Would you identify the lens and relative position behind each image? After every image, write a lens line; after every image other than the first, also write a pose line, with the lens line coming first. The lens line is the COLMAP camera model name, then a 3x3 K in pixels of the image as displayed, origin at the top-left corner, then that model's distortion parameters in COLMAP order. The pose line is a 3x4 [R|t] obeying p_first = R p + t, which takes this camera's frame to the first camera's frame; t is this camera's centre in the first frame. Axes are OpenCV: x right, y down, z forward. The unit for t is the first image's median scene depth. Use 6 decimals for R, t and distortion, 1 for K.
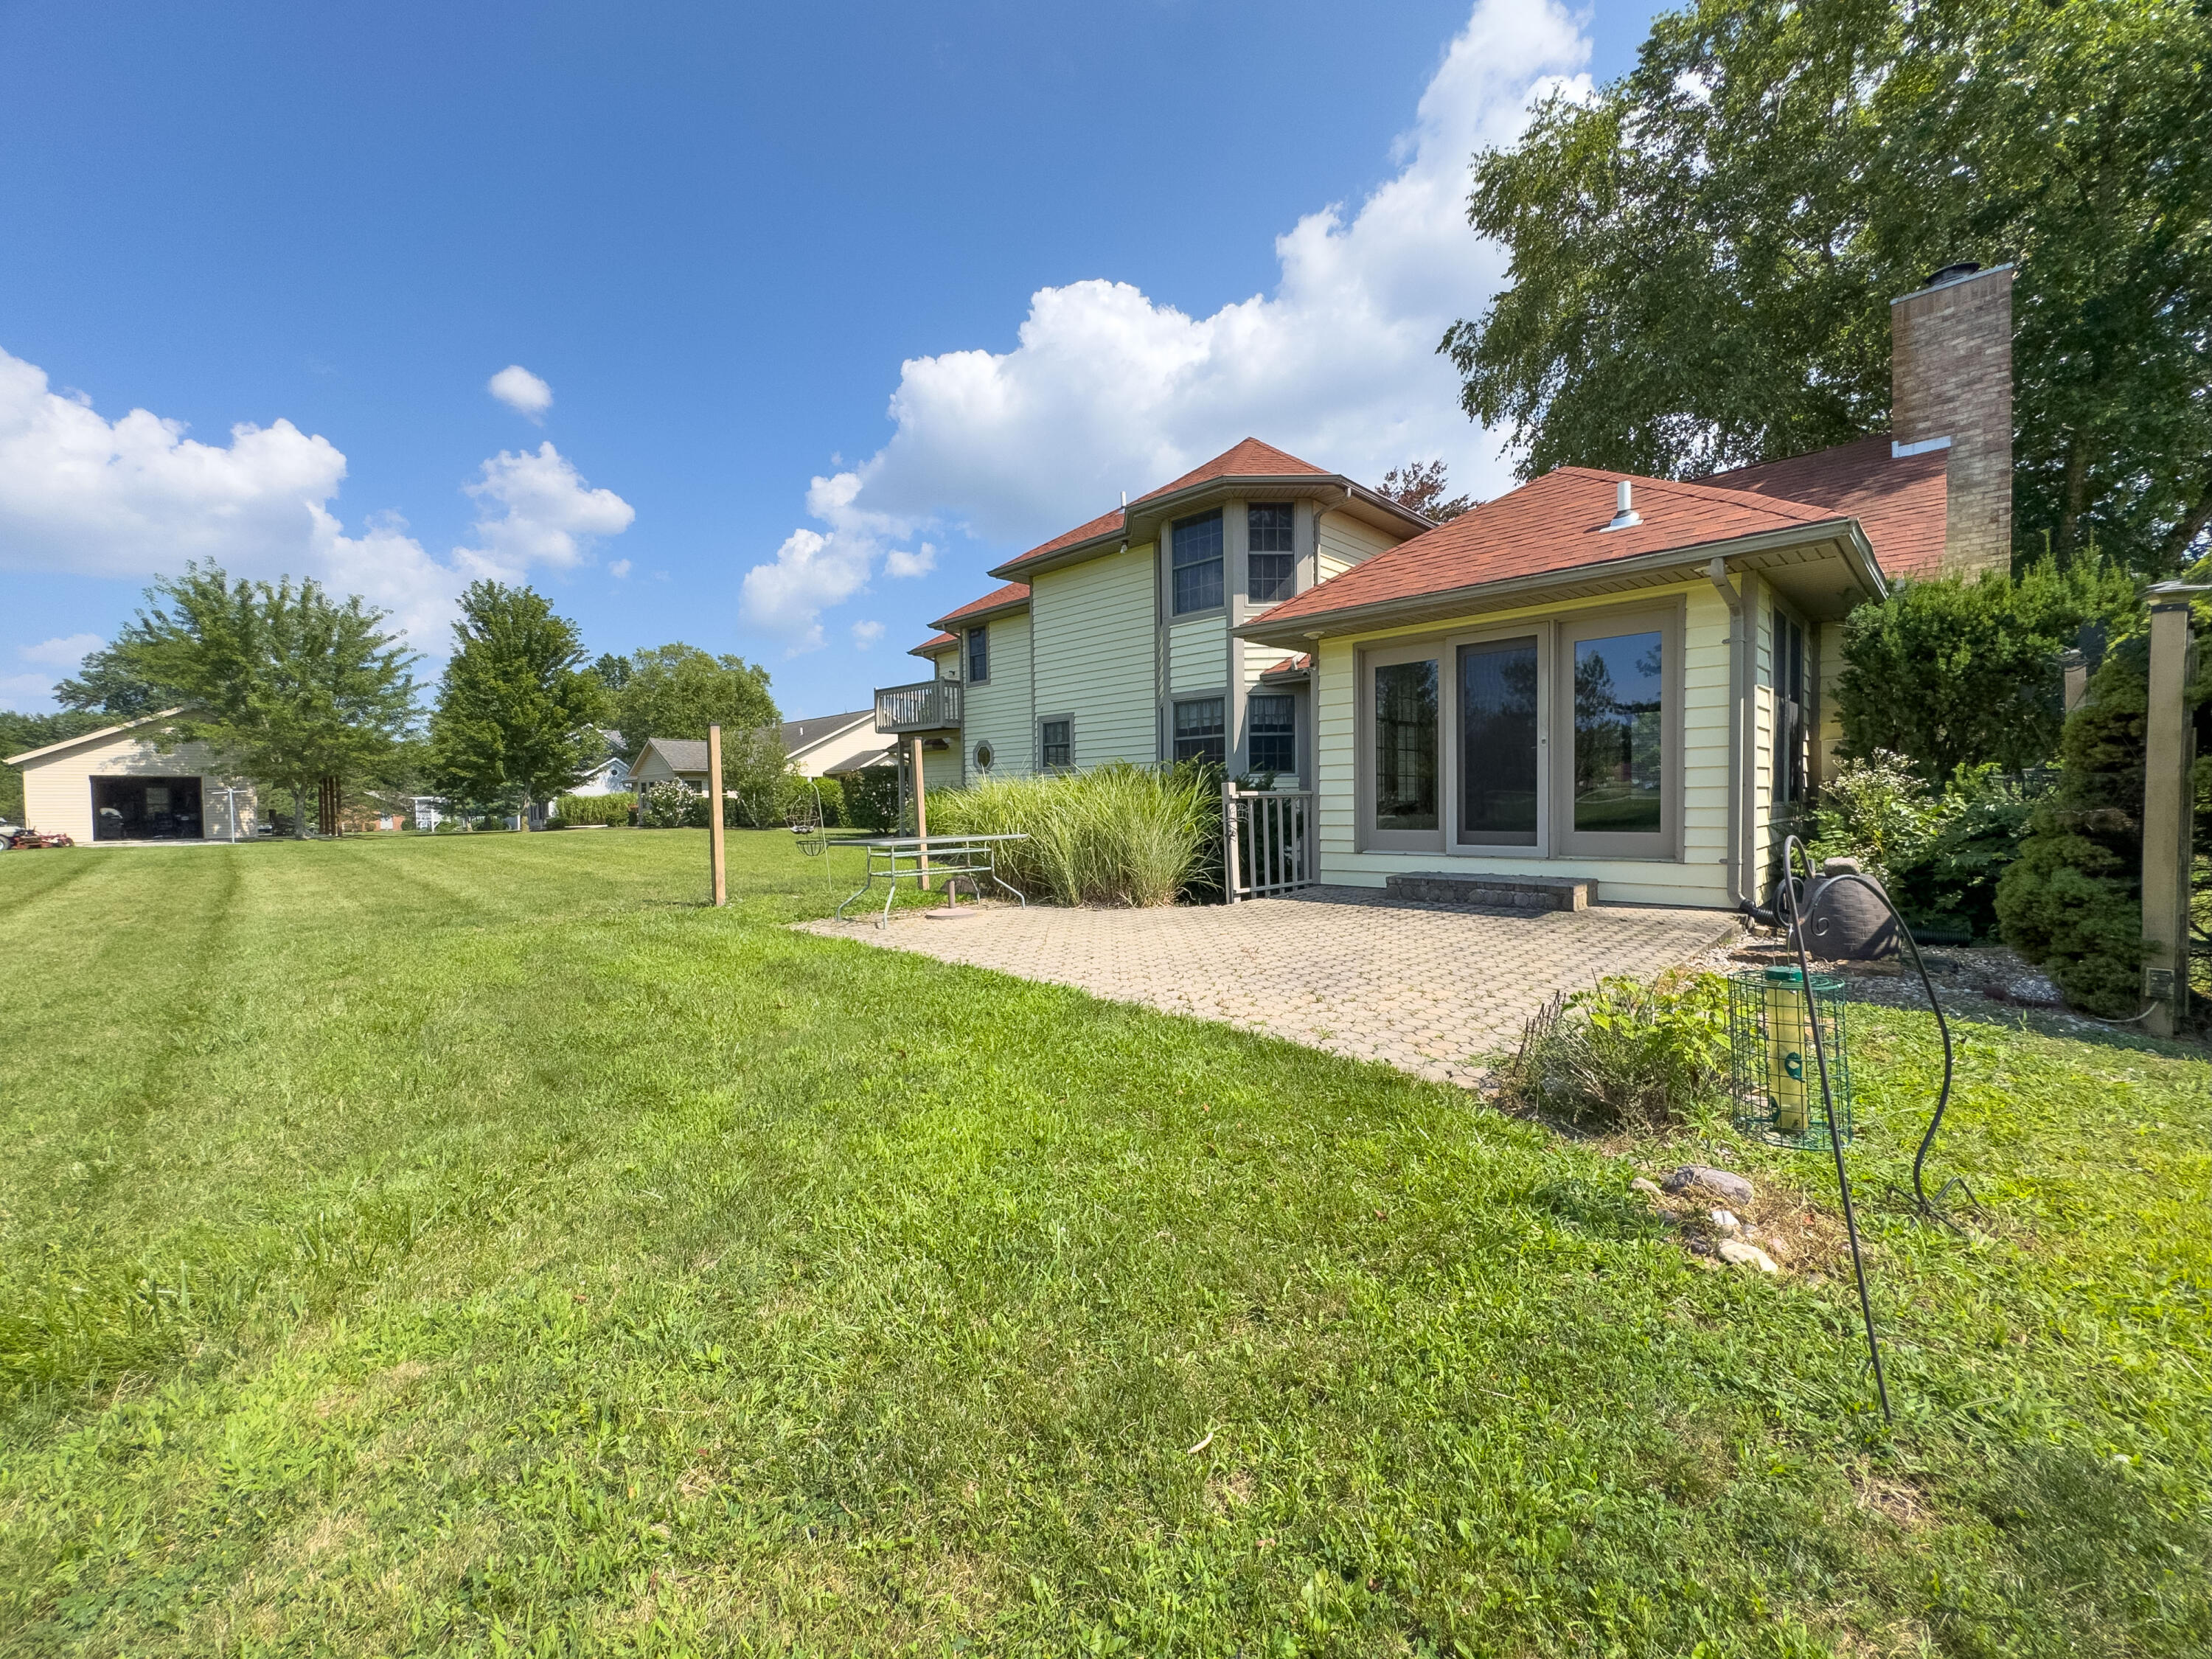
lens RADIAL K [[884.9, 0, 1101.6], [0, 884.9, 830.6], [0, 0, 1]] dist [-0.003416, 0.000116]
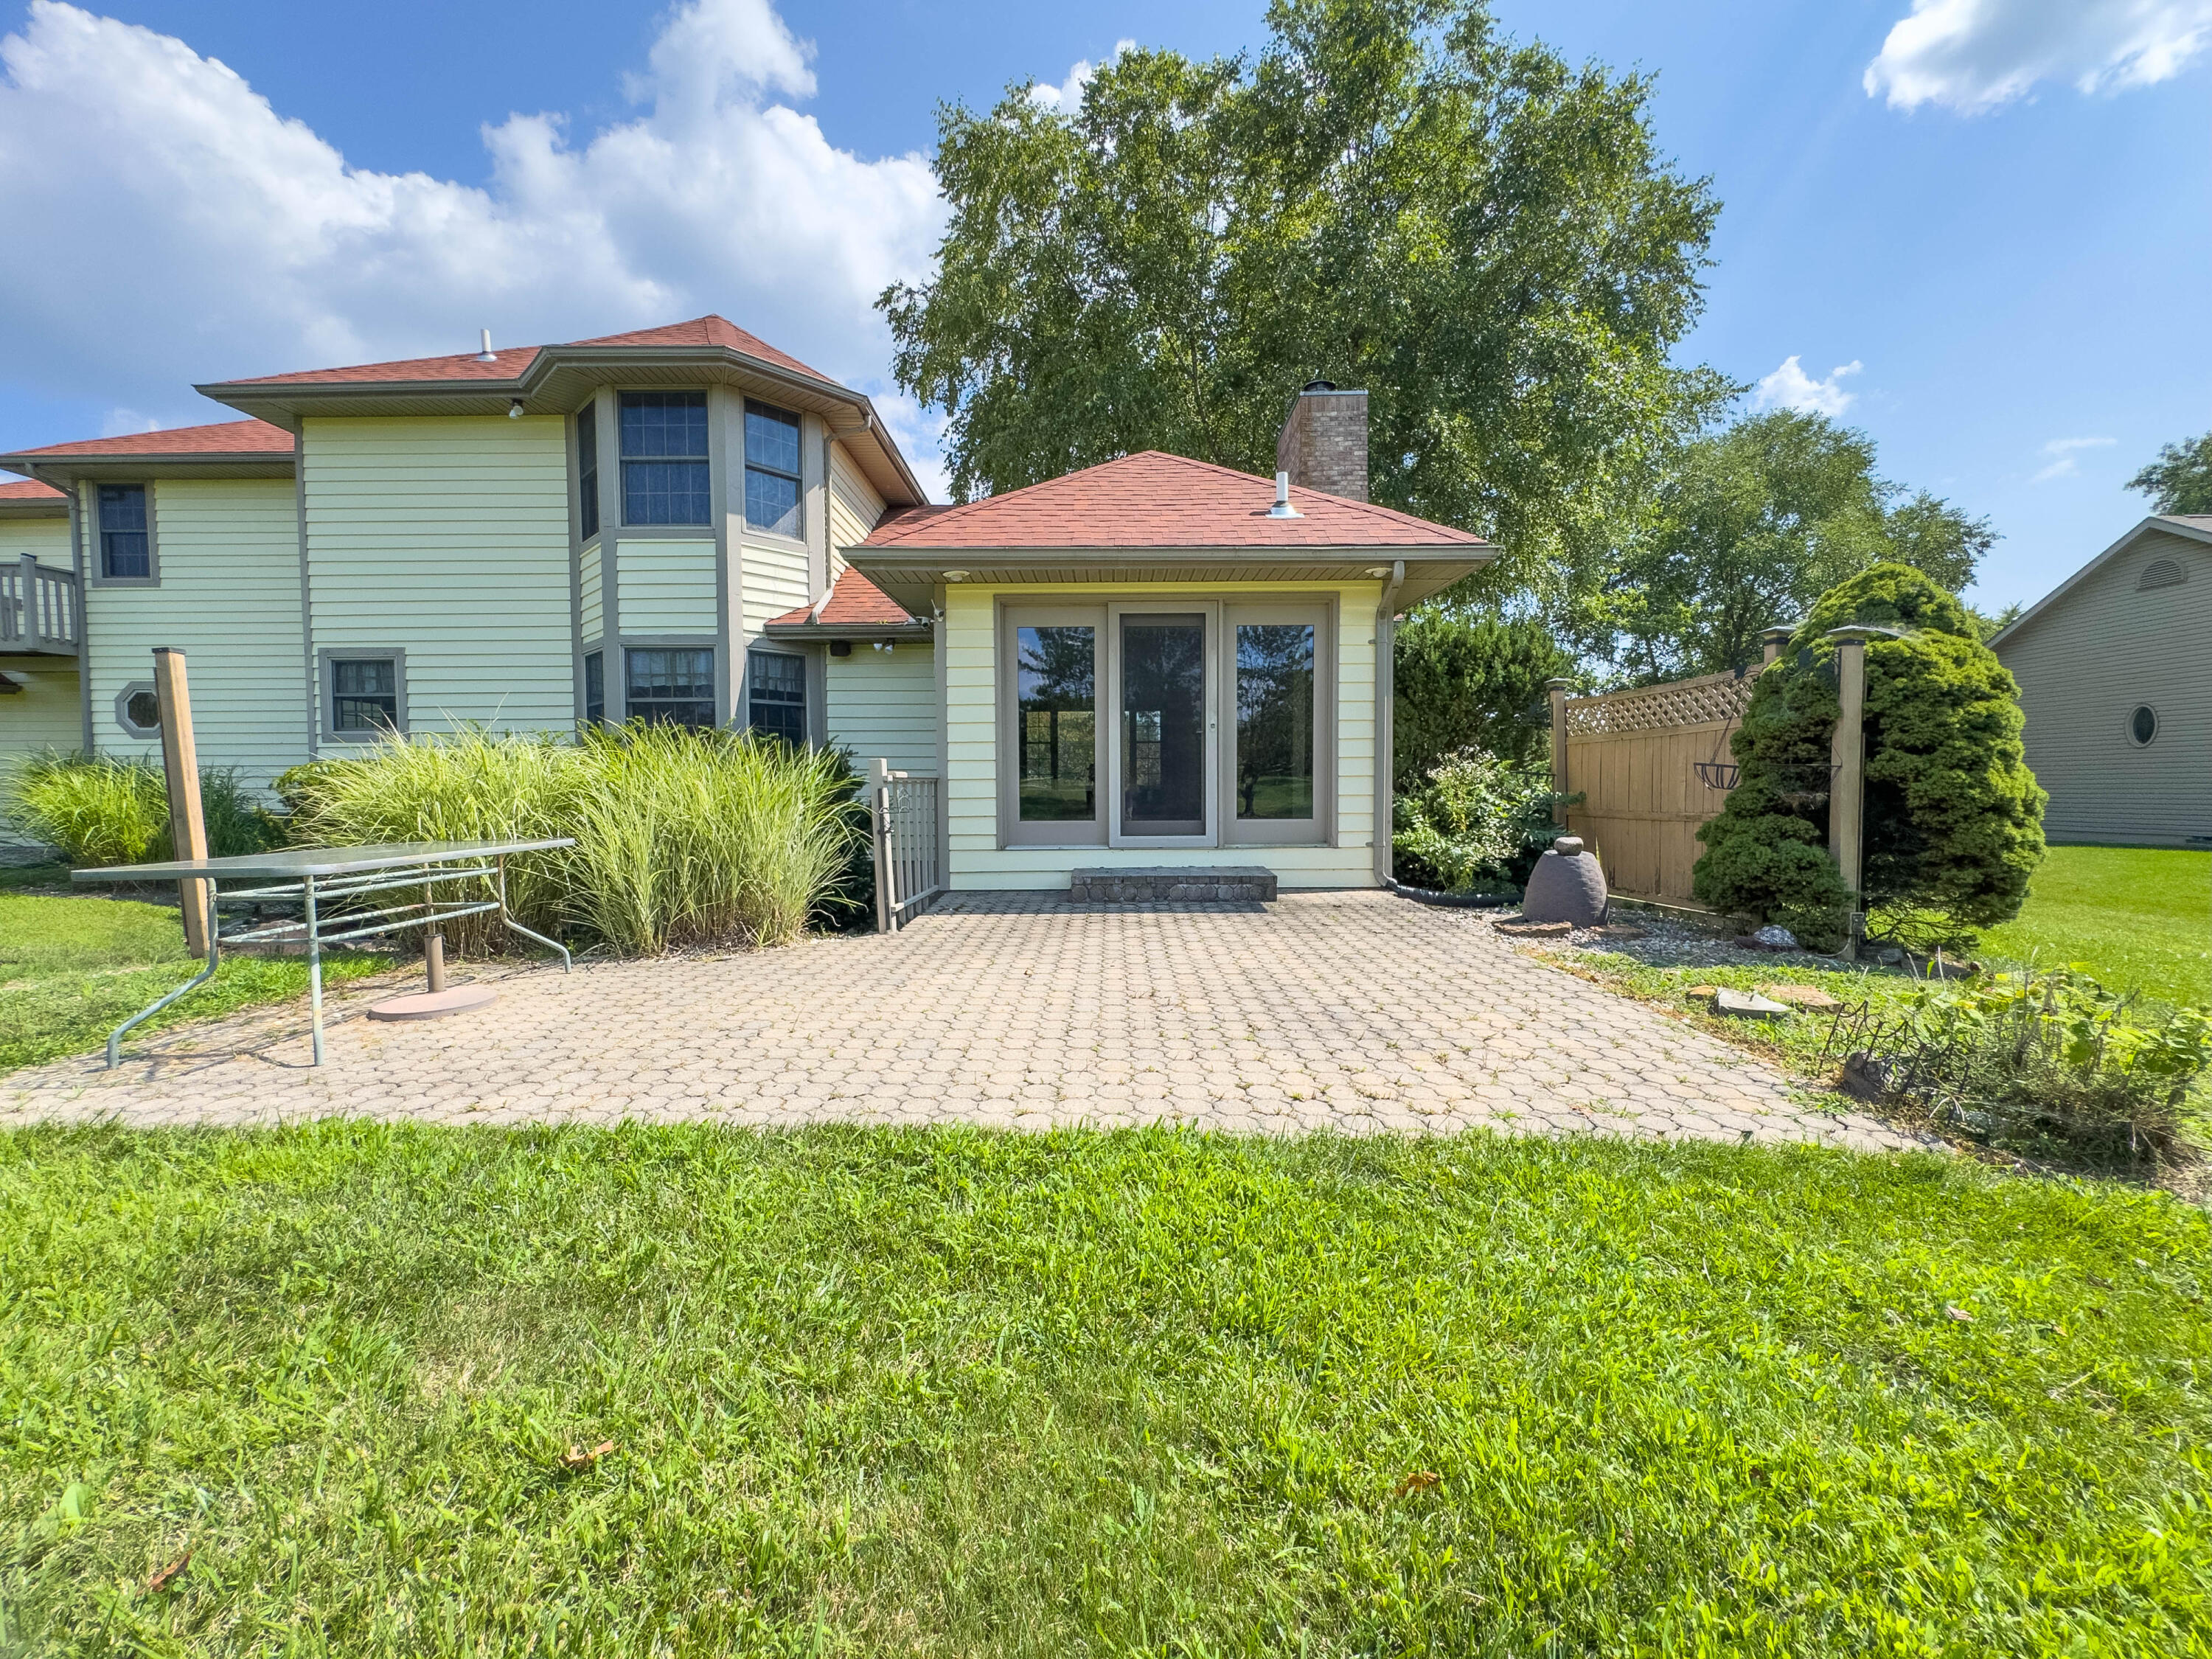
lens RADIAL K [[884.9, 0, 1103.4], [0, 884.9, 828.9], [0, 0, 1]] dist [-0.003416, 0.000116]
pose [[0.712149, -0.021679, 0.701694, -0.156592], [0.018069, 0.999758, 0.012549, -0.001991], [-0.701796, 0.003743, 0.712368, 0.242130]]
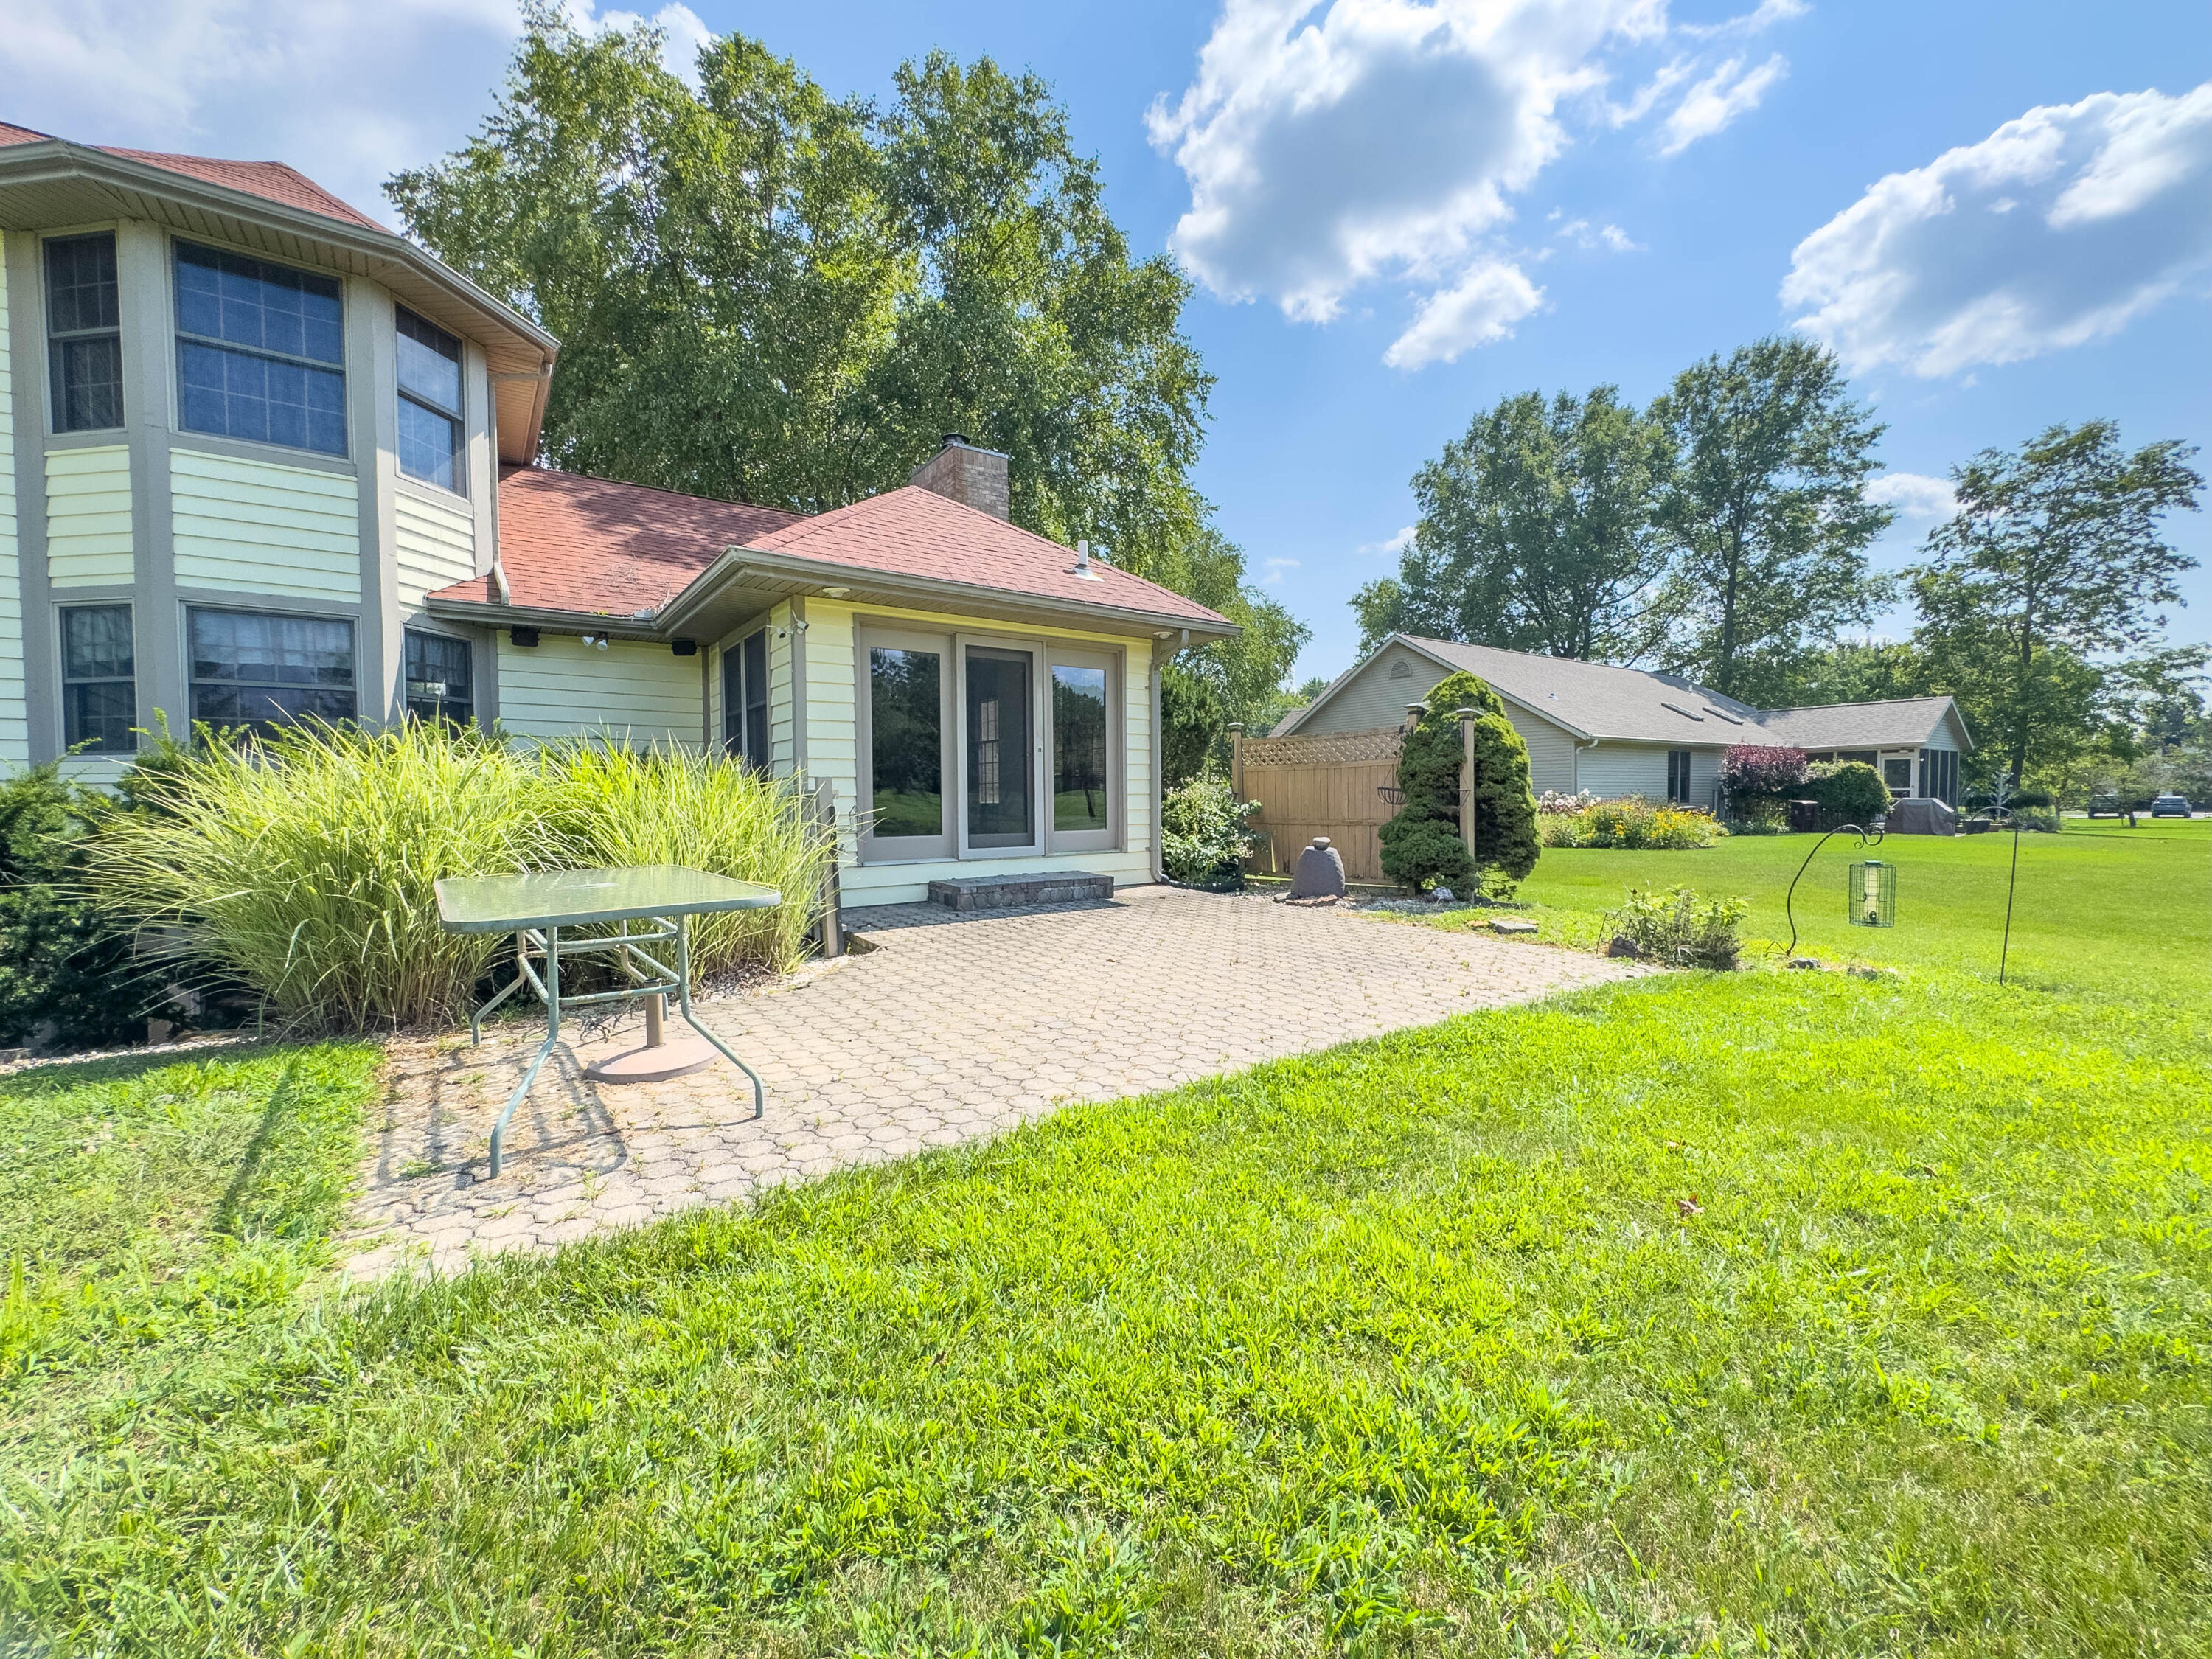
lens RADIAL K [[884.9, 0, 1108.1], [0, 884.9, 826.6], [0, 0, 1]] dist [-0.003416, 0.000116]
pose [[0.158729, -0.016323, 0.987187, -0.347091], [0.037033, 0.999258, 0.010568, -0.008717], [-0.986627, 0.034881, 0.159216, 0.449391]]
